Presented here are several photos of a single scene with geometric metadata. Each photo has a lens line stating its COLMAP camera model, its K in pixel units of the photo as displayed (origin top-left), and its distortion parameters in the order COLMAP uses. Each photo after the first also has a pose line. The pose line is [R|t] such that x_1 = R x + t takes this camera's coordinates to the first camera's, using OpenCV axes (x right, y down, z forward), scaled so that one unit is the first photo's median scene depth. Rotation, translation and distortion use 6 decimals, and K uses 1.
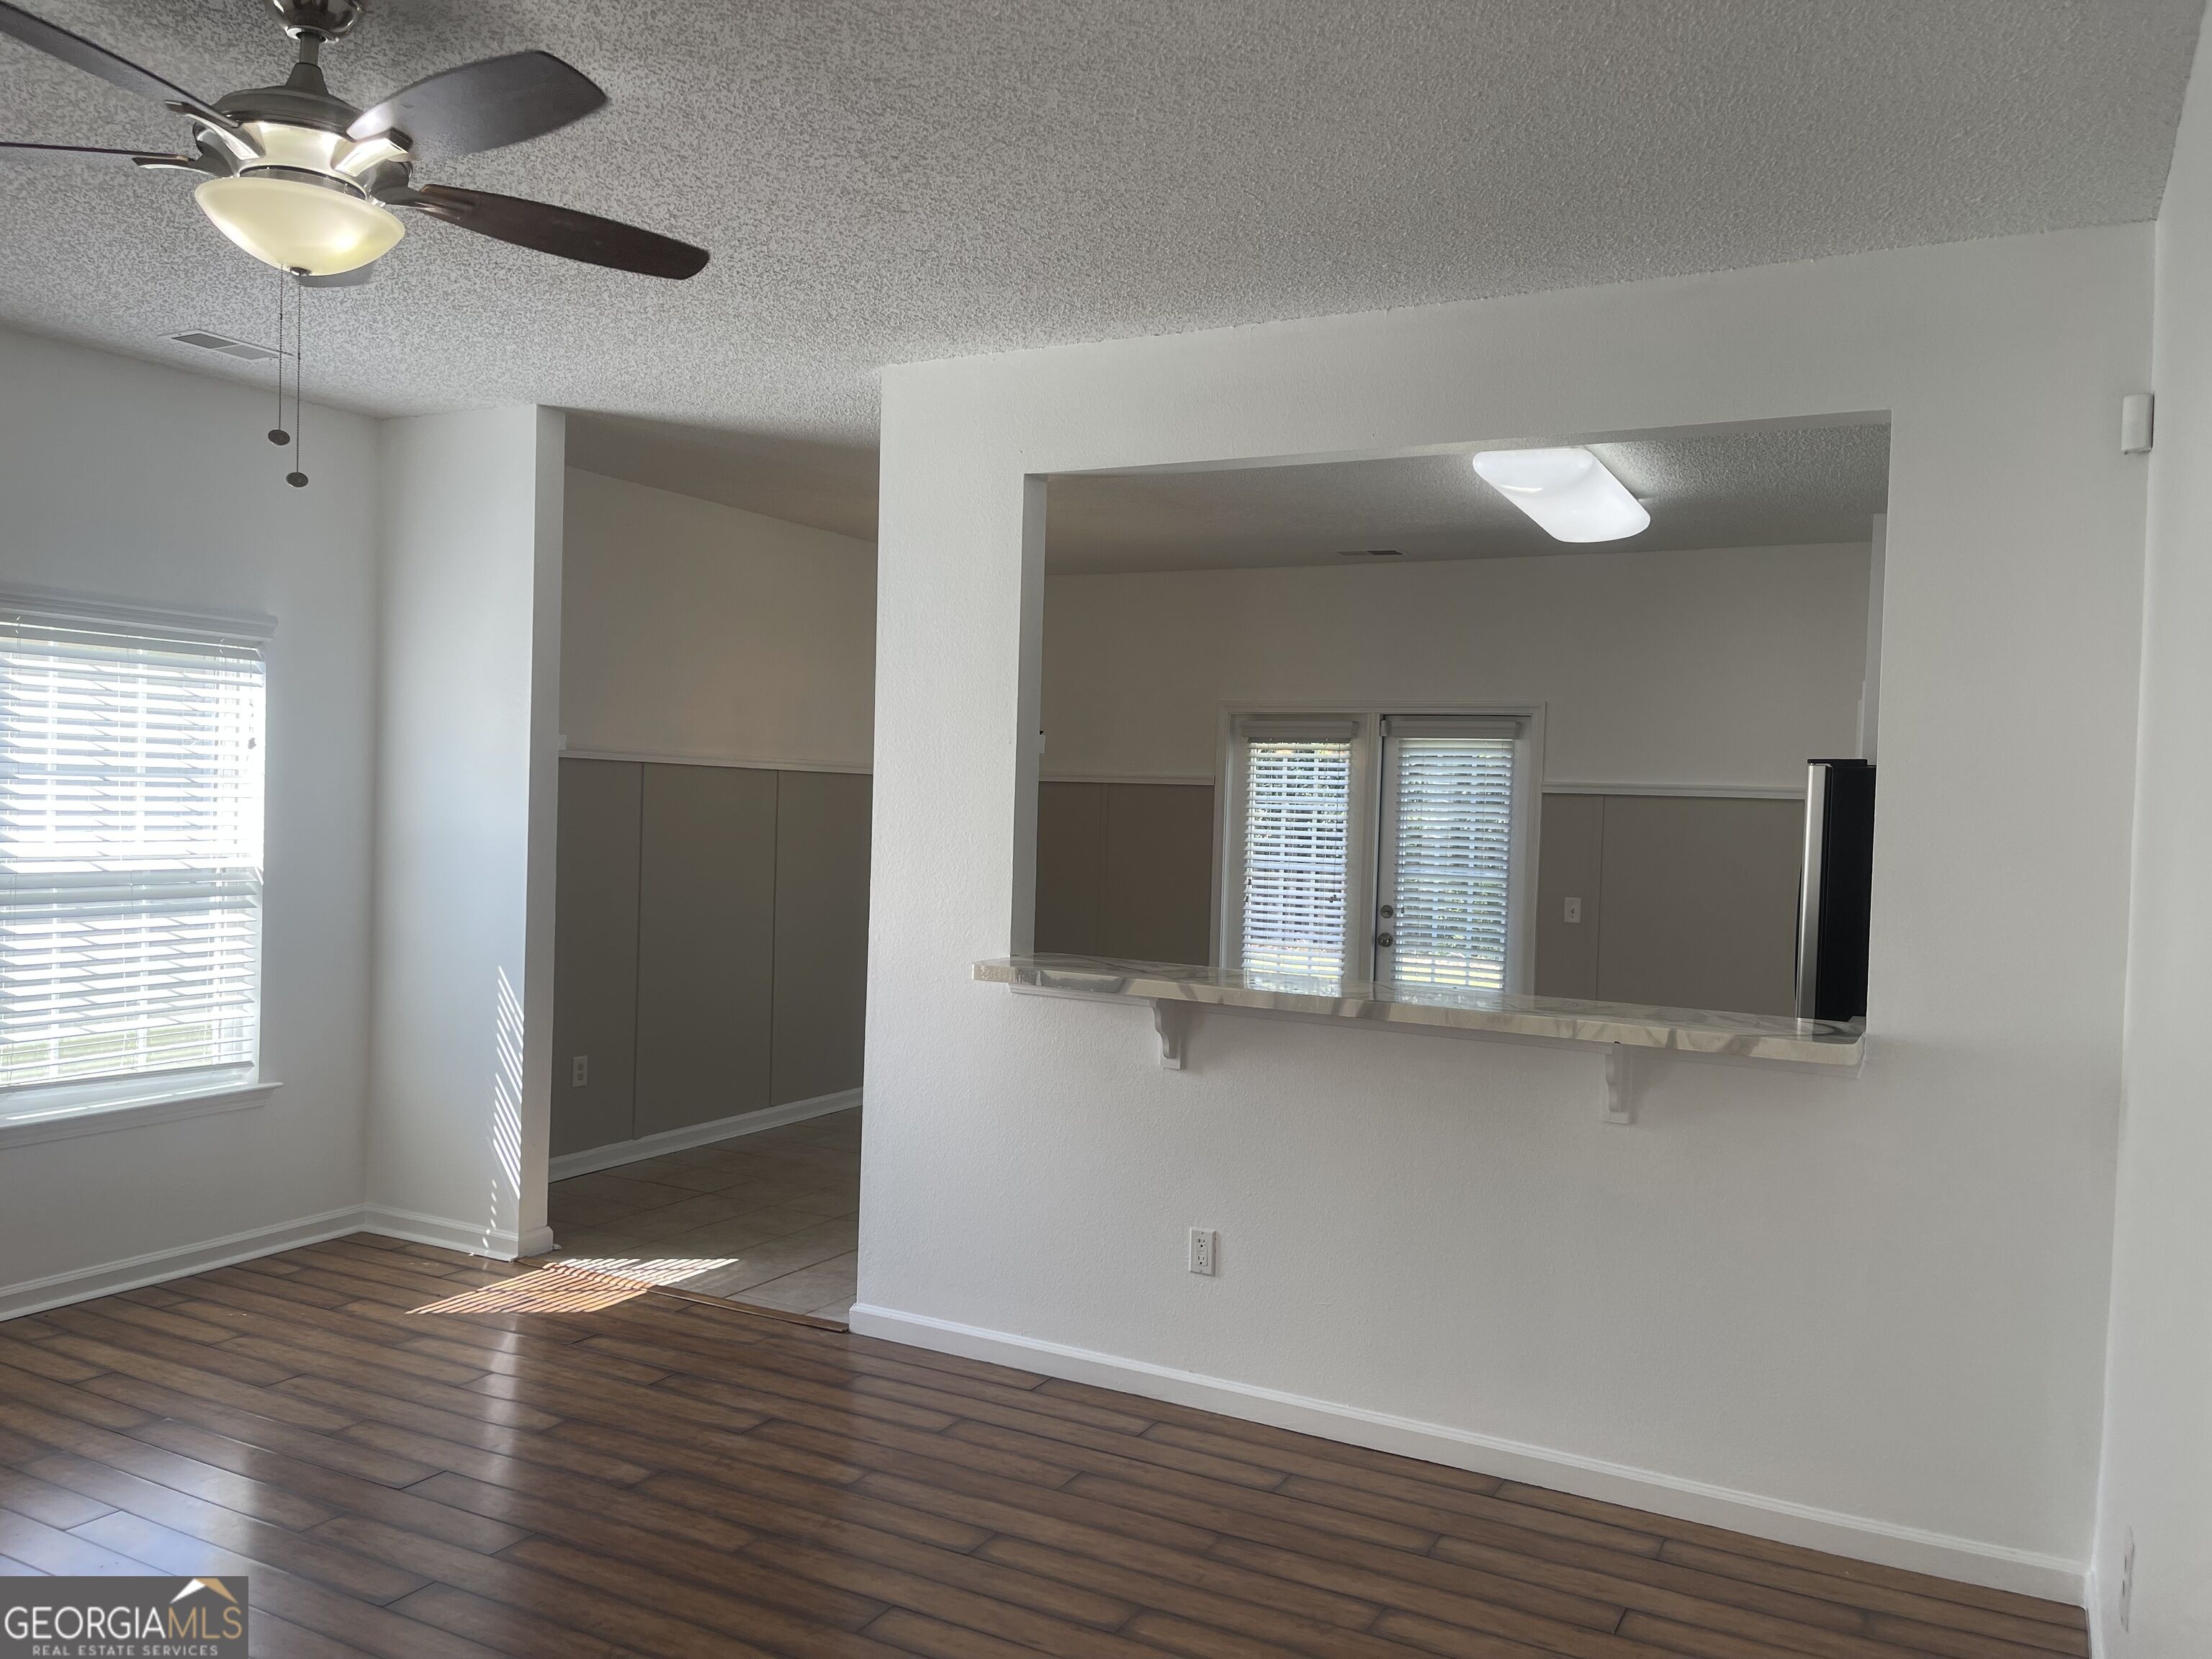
lens RADIAL K [[1686.7, 0, 1082.9], [0, 1686.7, 824.8], [0, 0, 1]] dist [0.048788, -0.032841]
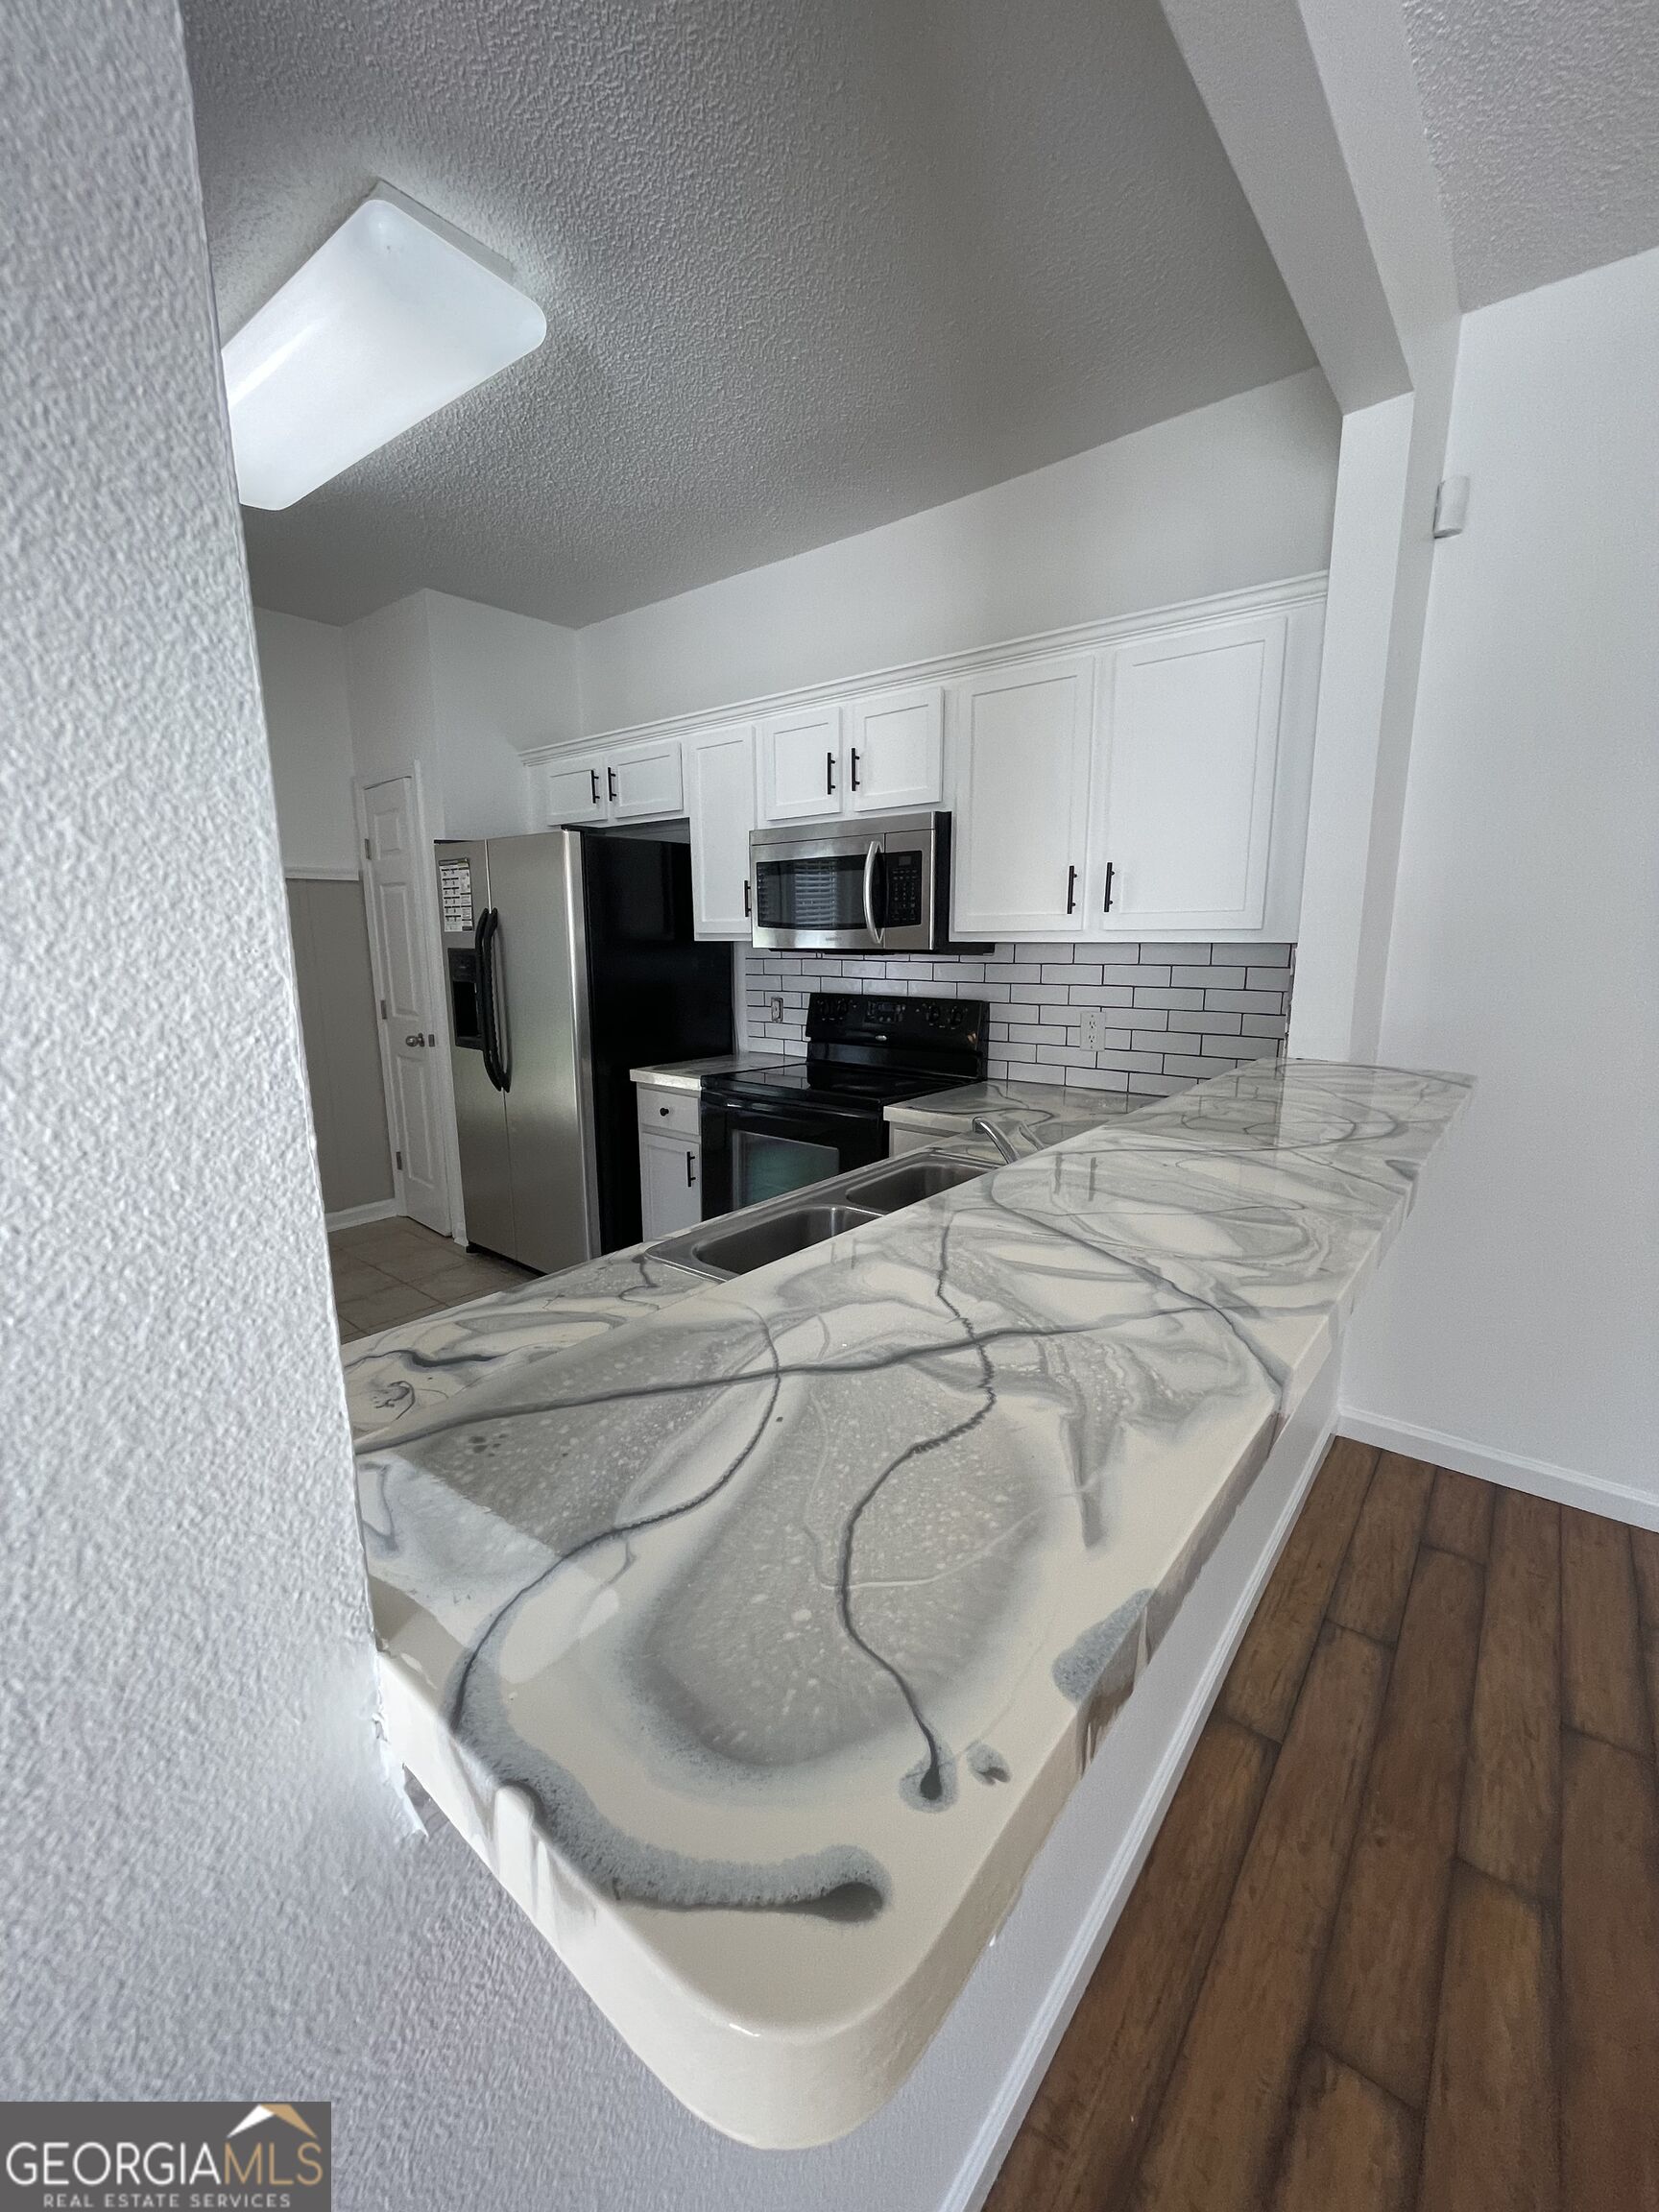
lens RADIAL K [[895.1, 0, 829.5], [0, 895.1, 1104.1], [0, 0, 1]] dist [0.006004, -0.000055]
pose [[0.179297, -0.215237, 0.959961, -0.111018], [0.023802, 0.976437, 0.214486, 0.016787], [-0.983507, -0.015608, 0.180196, 1.005851]]
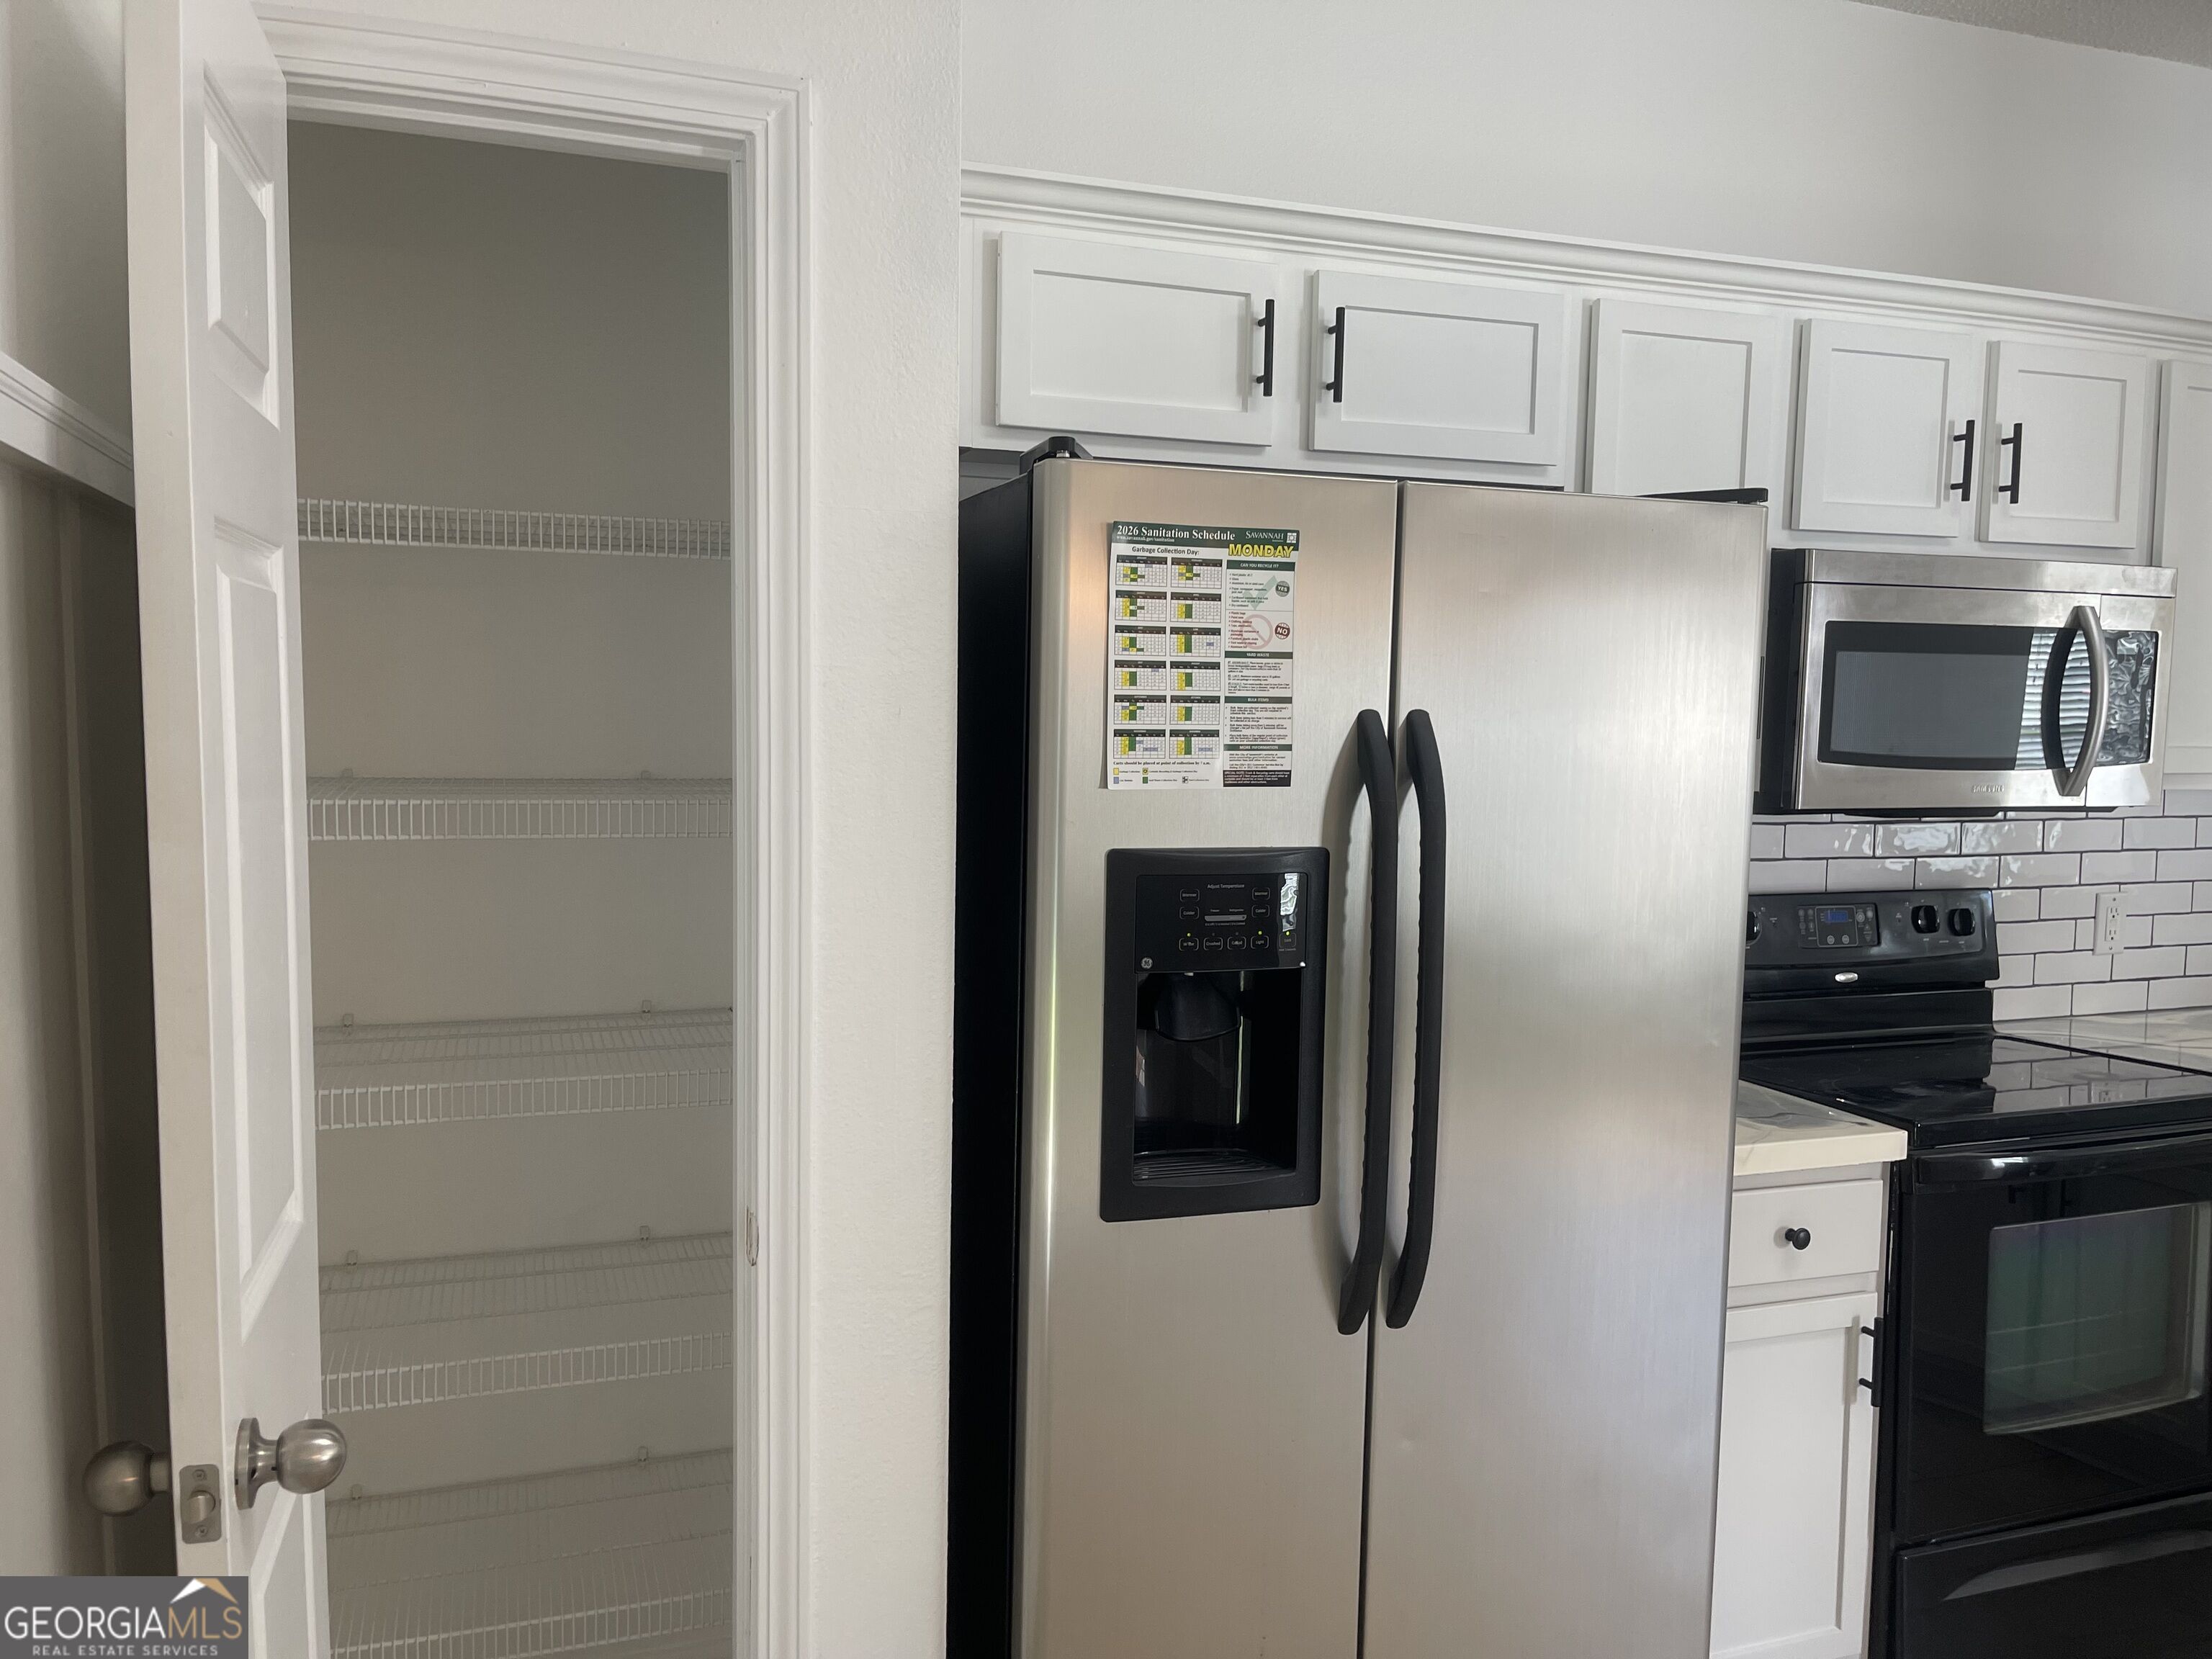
lens RADIAL K [[1686.7, 0, 1110.5], [0, 1686.7, 832.9], [0, 0, 1]] dist [0.048788, -0.032841]
pose [[-0.748659, -0.093850, 0.656279, 0.391246], [-0.028590, 0.993579, 0.109471, -0.003771], [-0.662339, 0.063194, -0.746535, 1.815536]]
